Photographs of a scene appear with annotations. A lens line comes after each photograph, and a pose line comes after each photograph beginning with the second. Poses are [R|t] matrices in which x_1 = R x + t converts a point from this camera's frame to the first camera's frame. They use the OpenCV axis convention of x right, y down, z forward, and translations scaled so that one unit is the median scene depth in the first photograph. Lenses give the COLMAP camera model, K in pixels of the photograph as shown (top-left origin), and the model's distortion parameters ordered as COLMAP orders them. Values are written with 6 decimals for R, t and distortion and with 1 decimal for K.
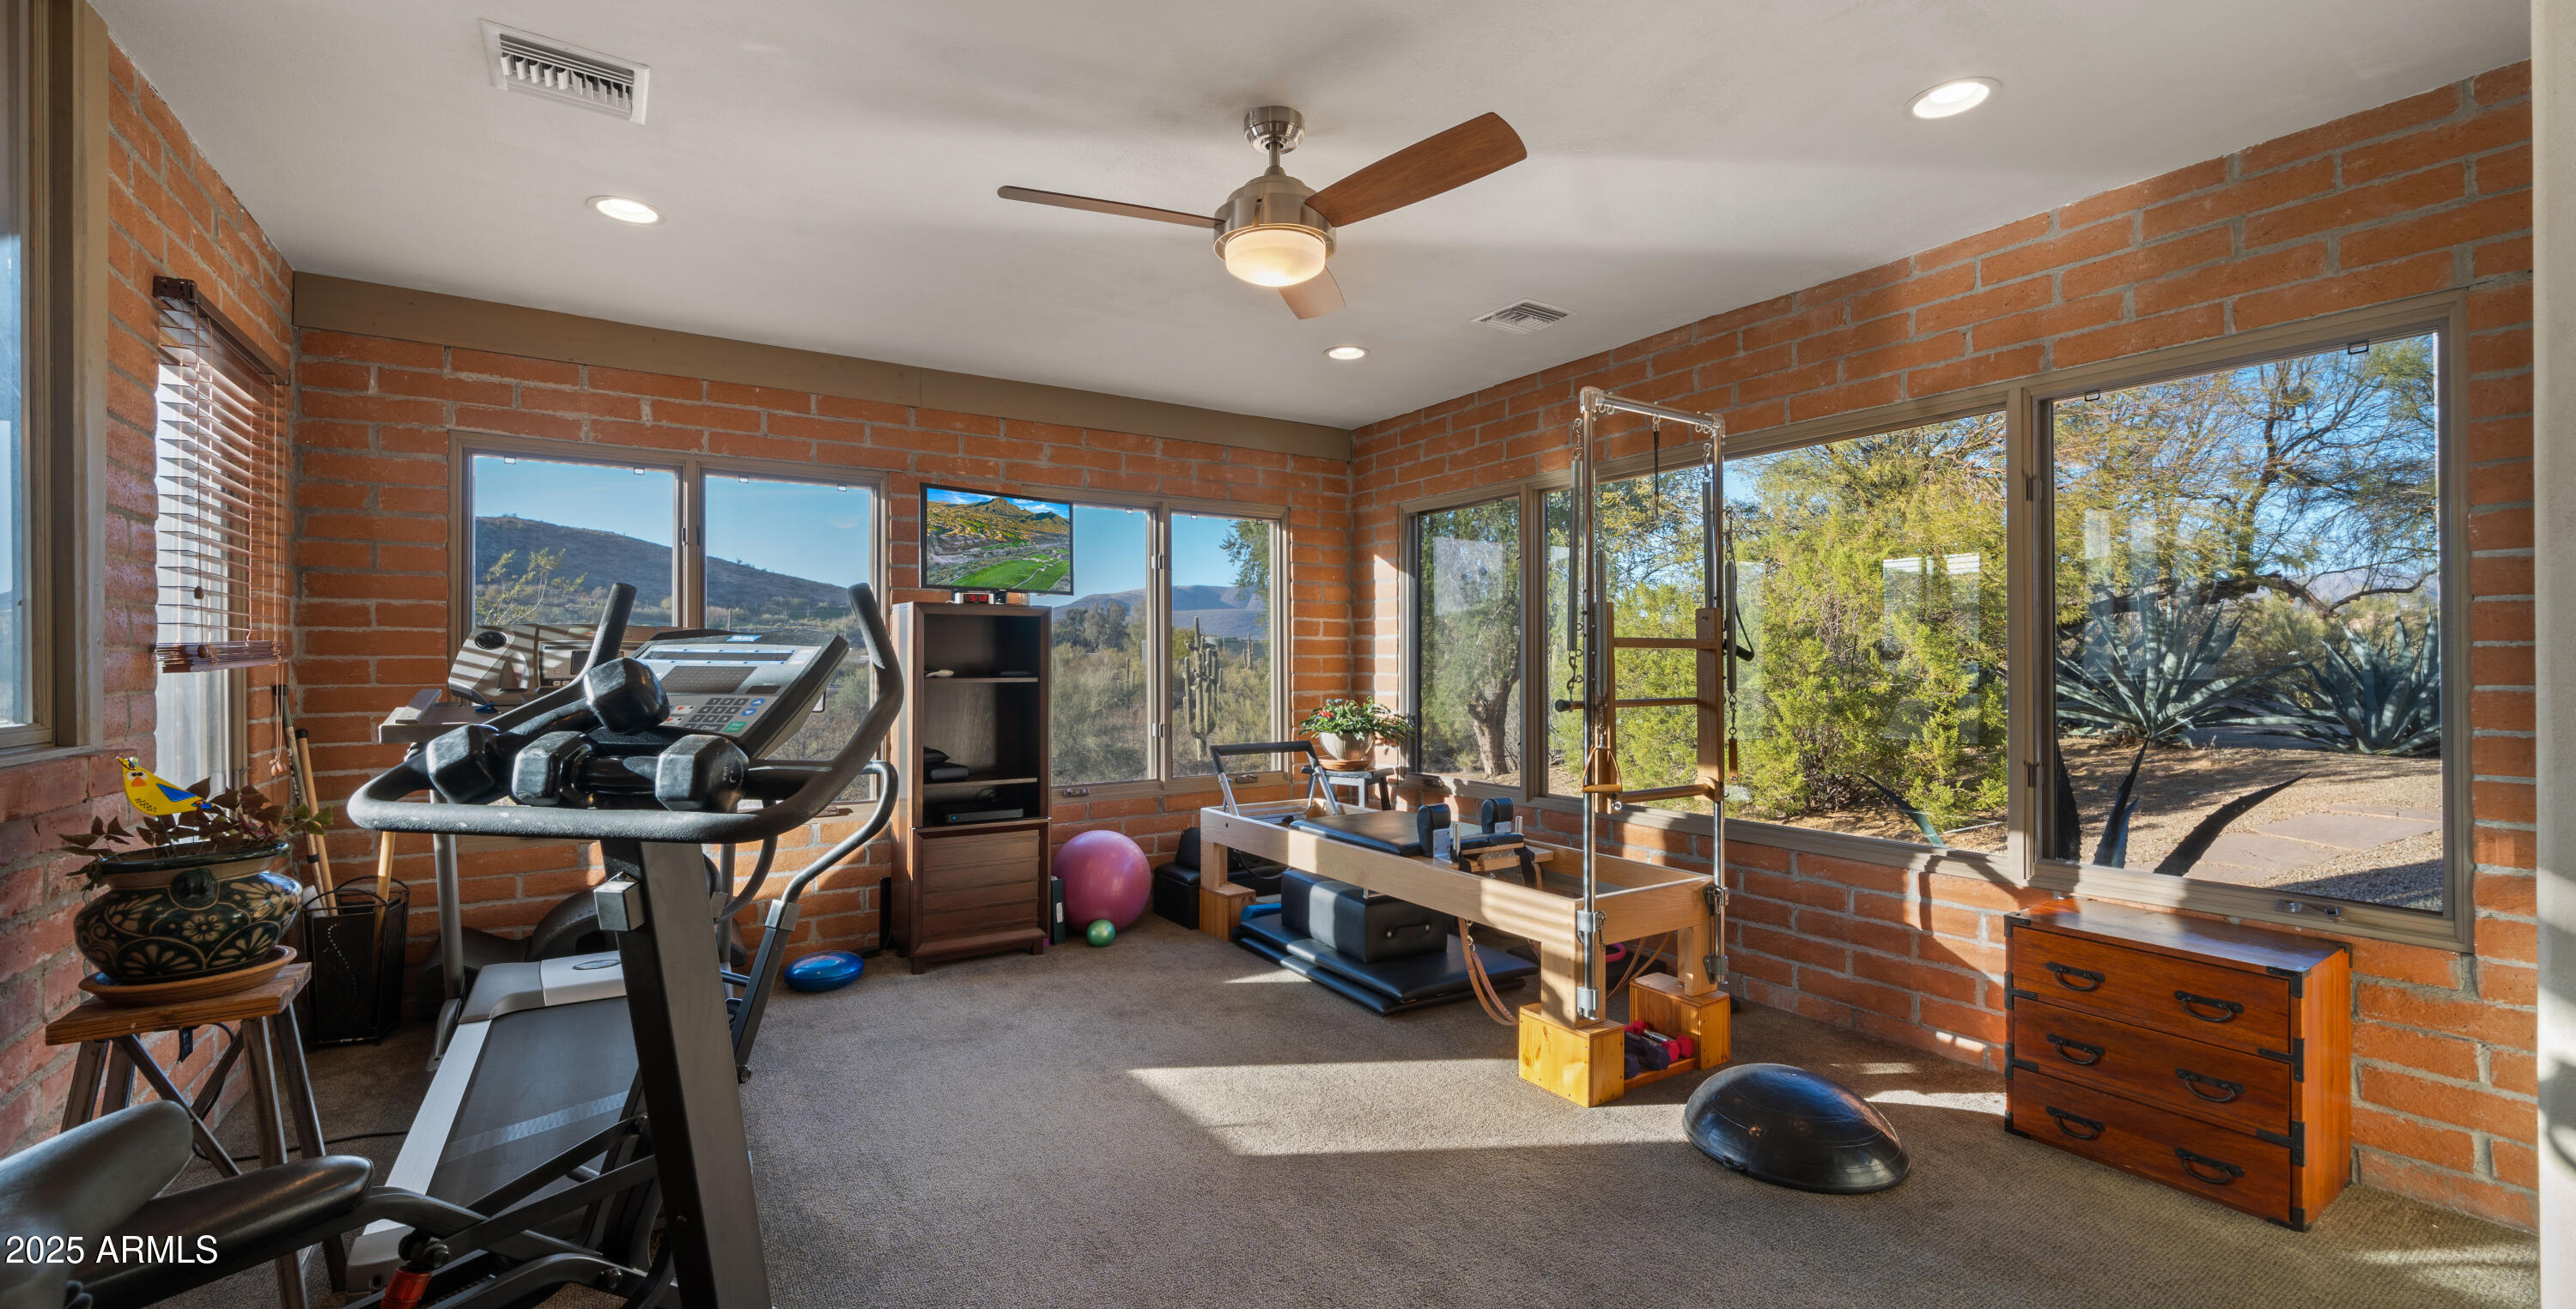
lens RADIAL K [[1100.0, 0, 1281.9], [0, 1100.0, 608.2], [0, 0, 1]] dist [0.000626, -0.000151]
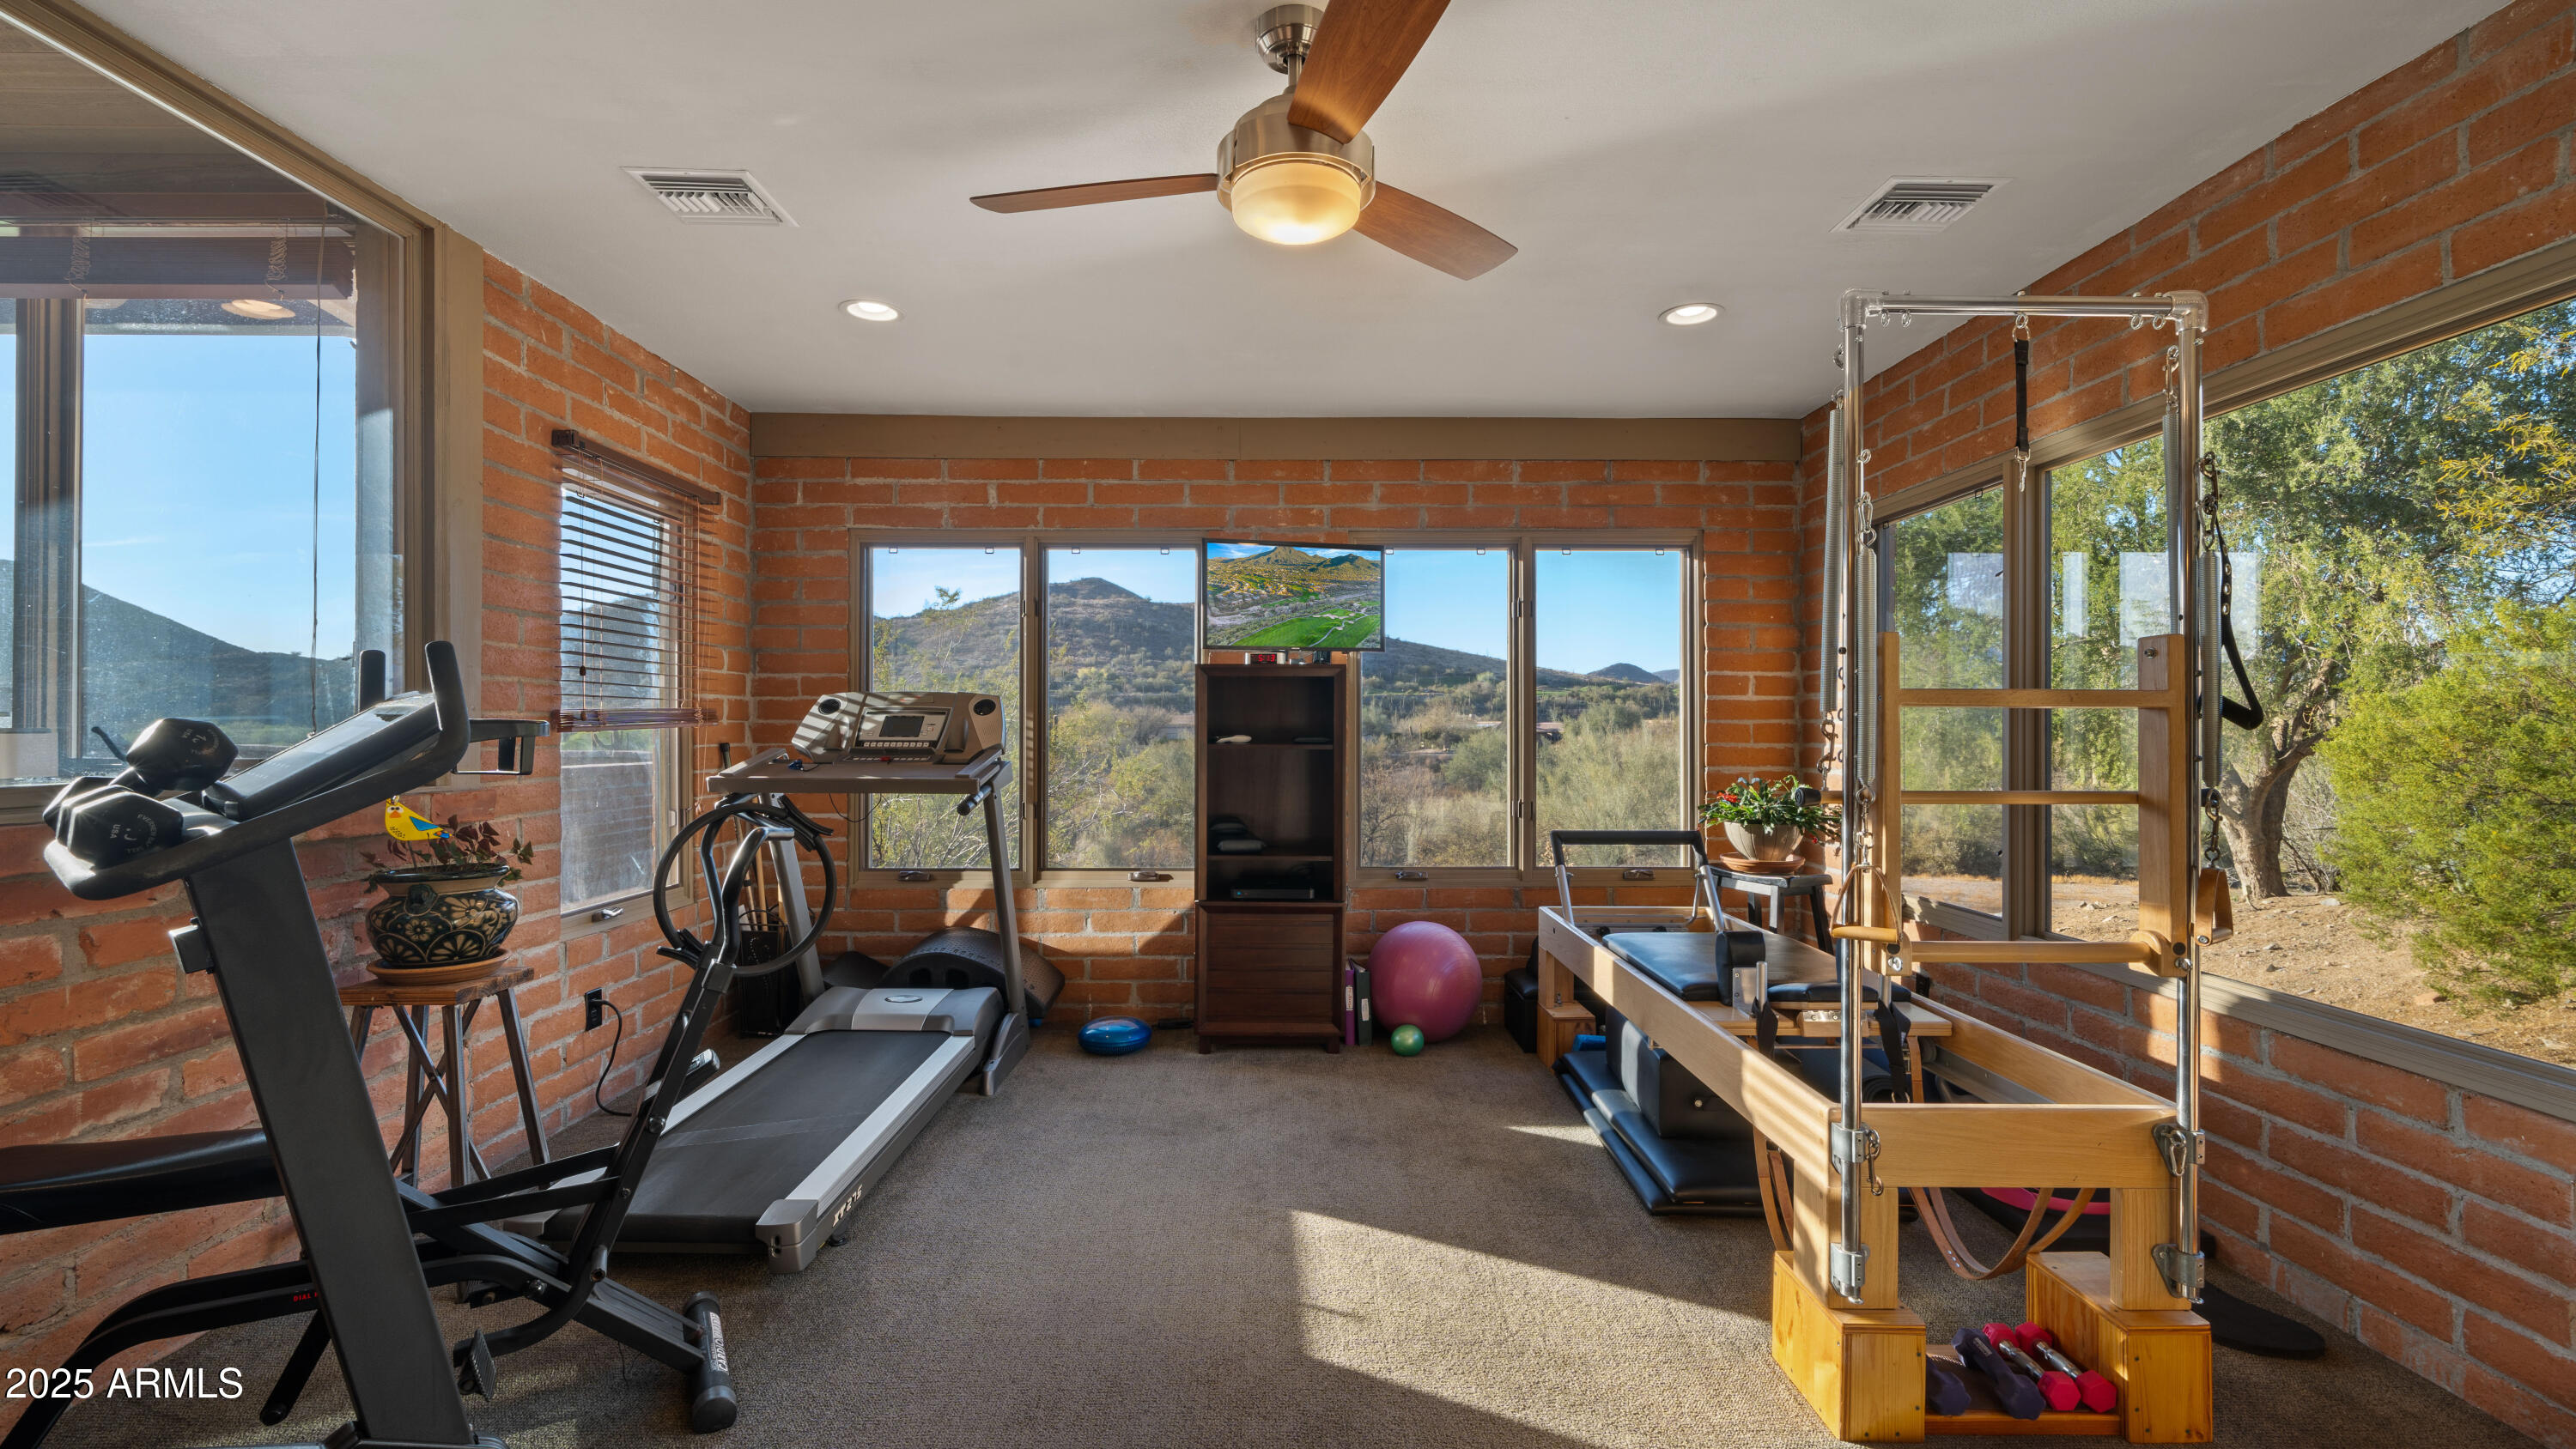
lens RADIAL K [[1156.9, 0, 1283.9], [0, 1156.9, 682.2], [0, 0, 1]] dist [0.002868, 0.000123]
pose [[0.829535, -0.018598, -0.558145, 0.295247], [0.023349, 0.999726, 0.001389, 0.011016], [0.557966, -0.014184, 0.829742, 0.212587]]
